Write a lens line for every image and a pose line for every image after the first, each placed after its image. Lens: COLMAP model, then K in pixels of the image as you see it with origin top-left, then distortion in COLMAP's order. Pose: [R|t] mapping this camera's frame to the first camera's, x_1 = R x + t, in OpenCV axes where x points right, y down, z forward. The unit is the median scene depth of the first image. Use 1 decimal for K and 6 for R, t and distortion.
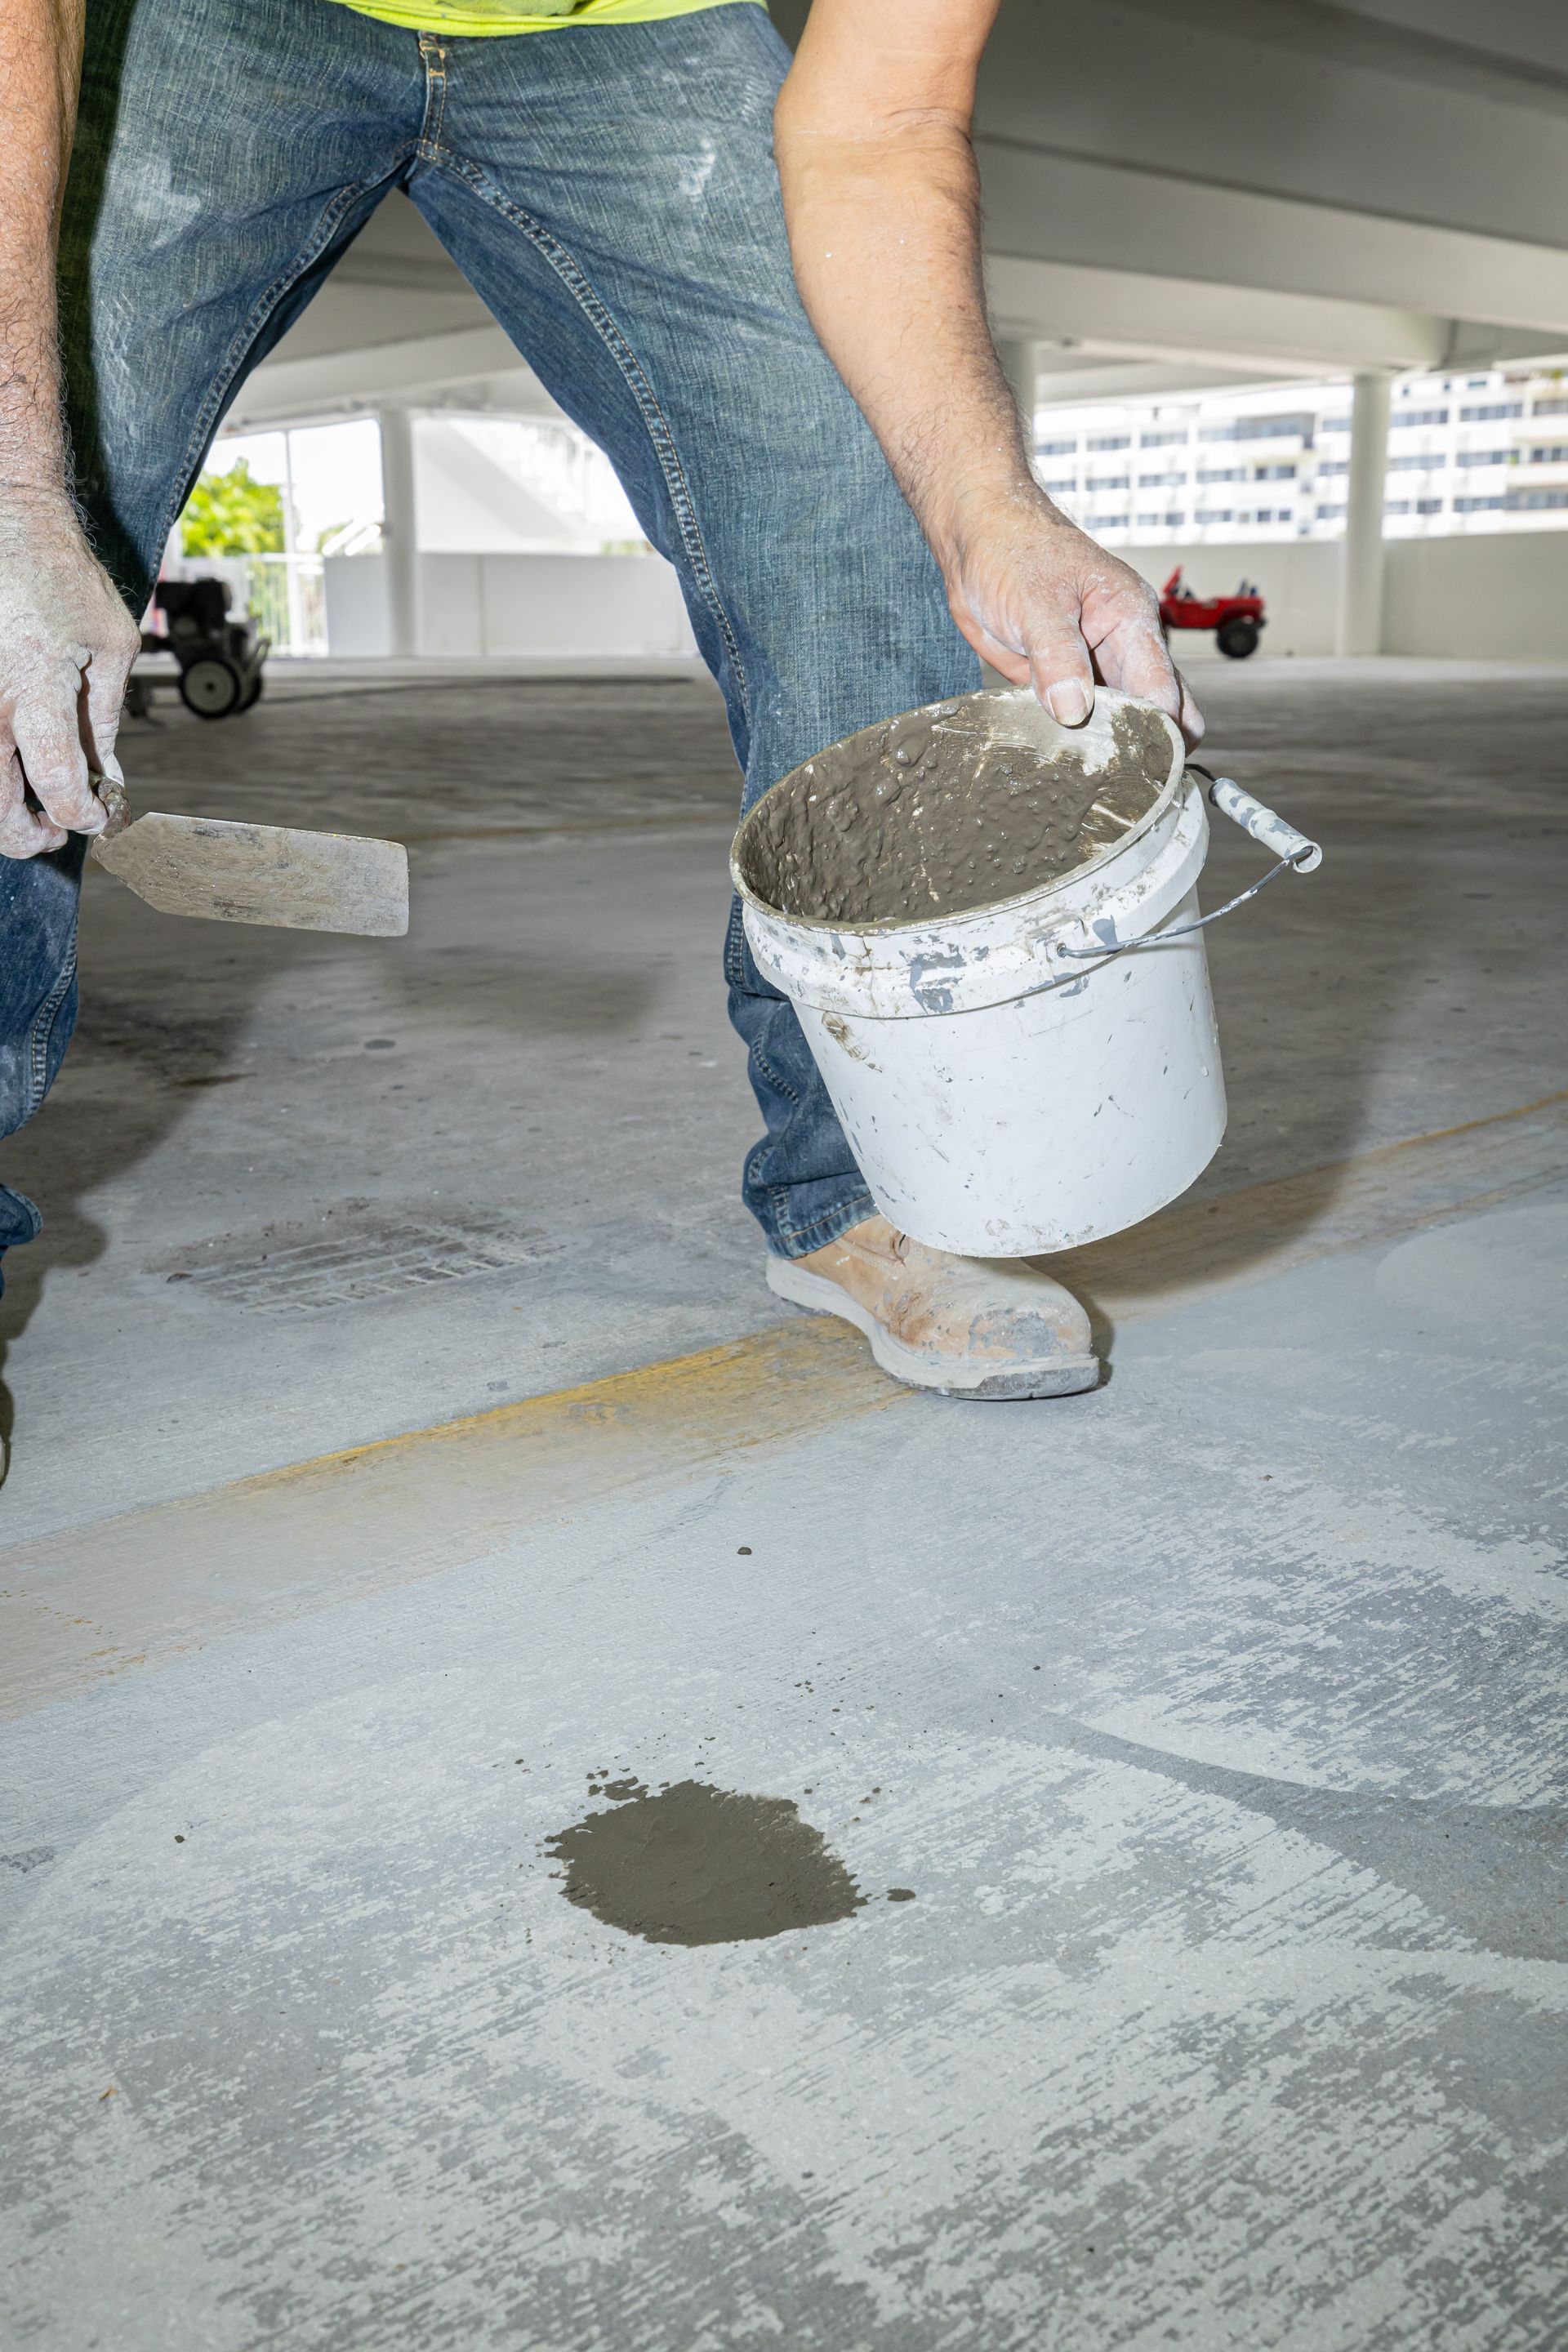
lens RADIAL K [[2253.6, 0, 784.0], [0, 2253.6, 1176.0], [0, 0, 1]] dist [0.010617, 0.008381]
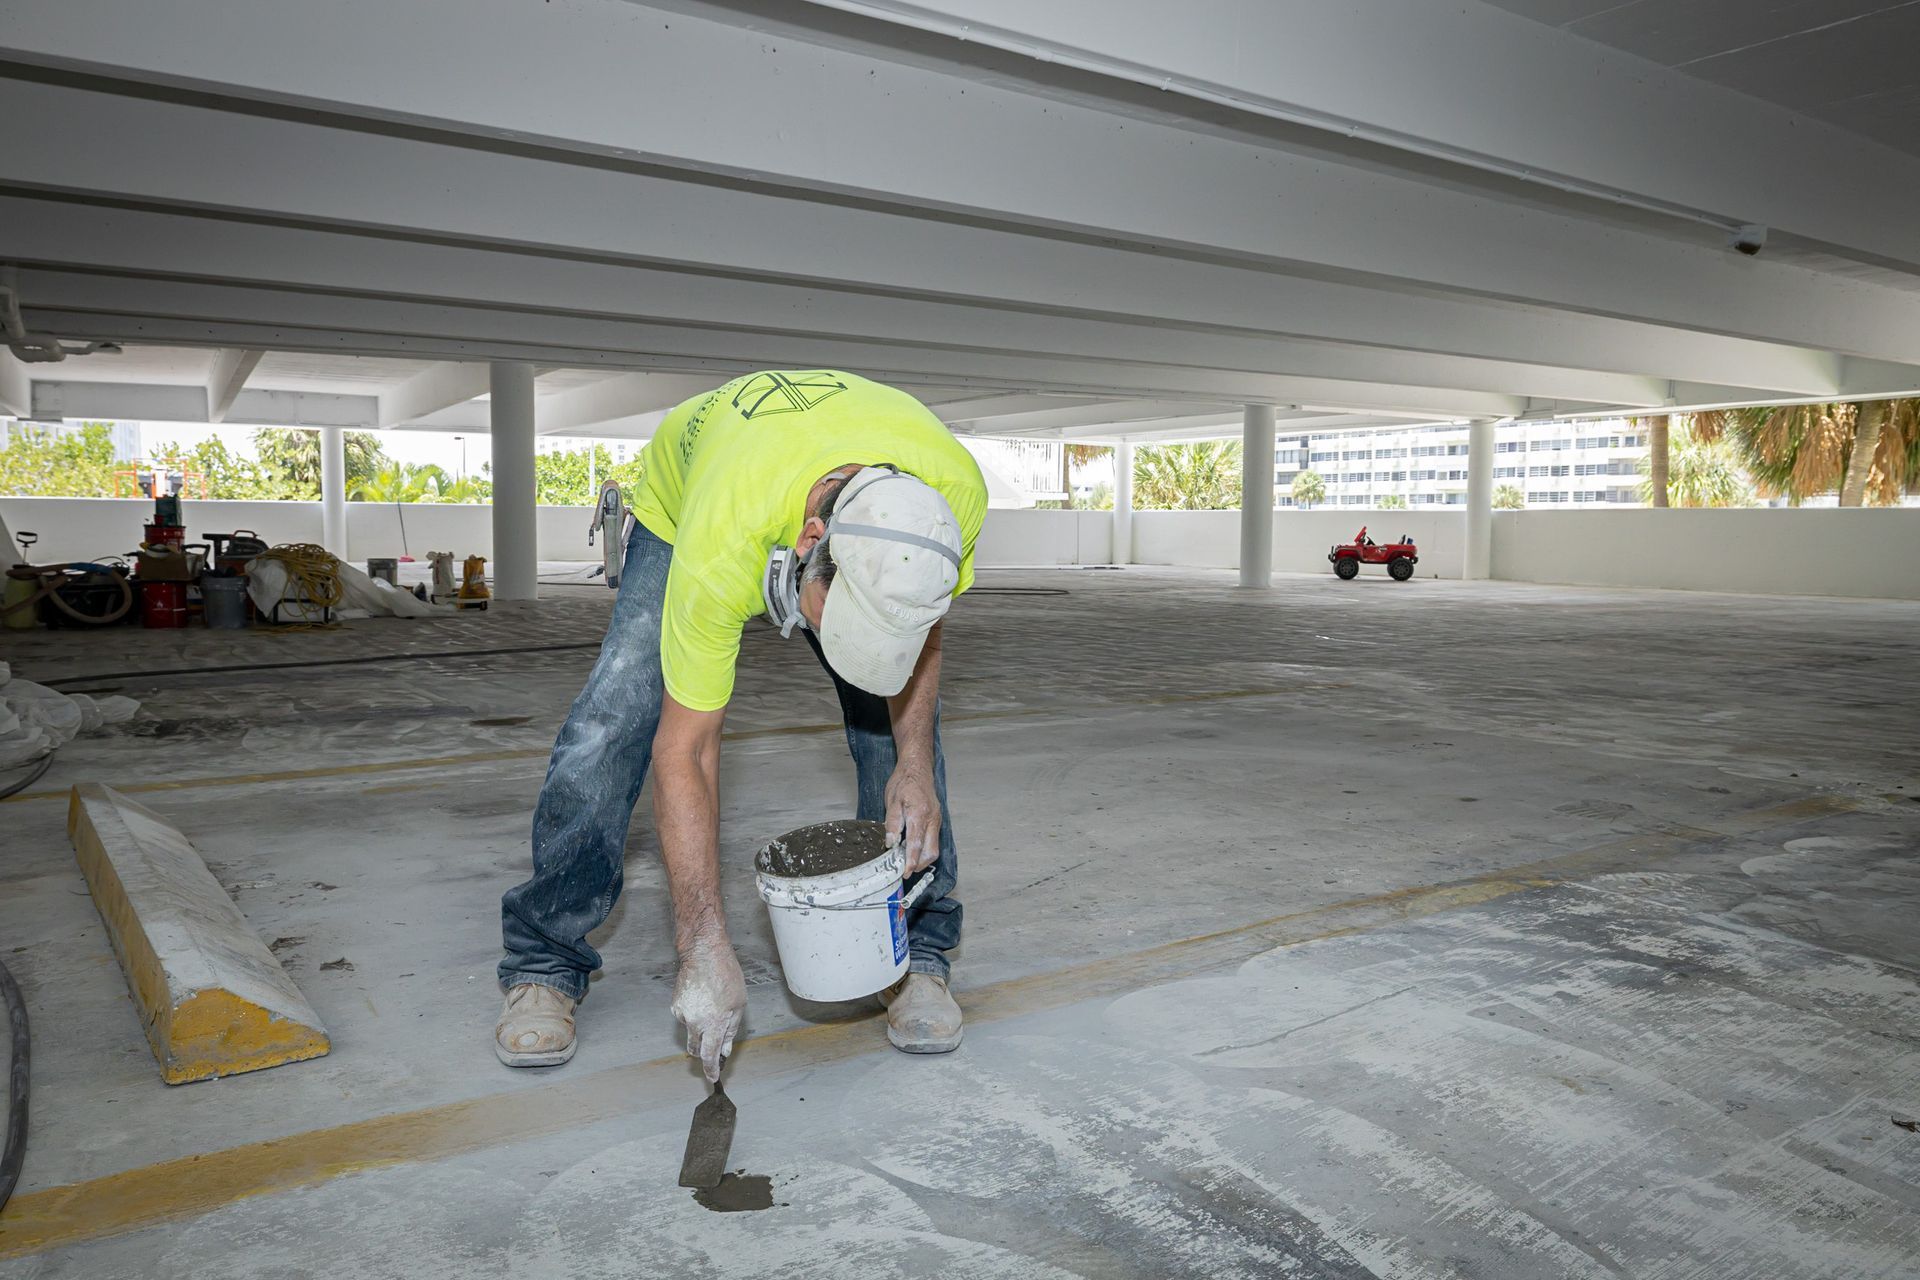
lens RADIAL K [[1416.1, 0, 960.0], [0, 1416.1, 640.0], [0, 0, 1]] dist [-0.004392, -0.000589]
pose [[0.987460, 0.026421, -0.155641, 0.411043], [-0.049229, 0.988270, -0.144567, -0.153574], [0.149995, 0.150416, 0.977178, -0.786703]]
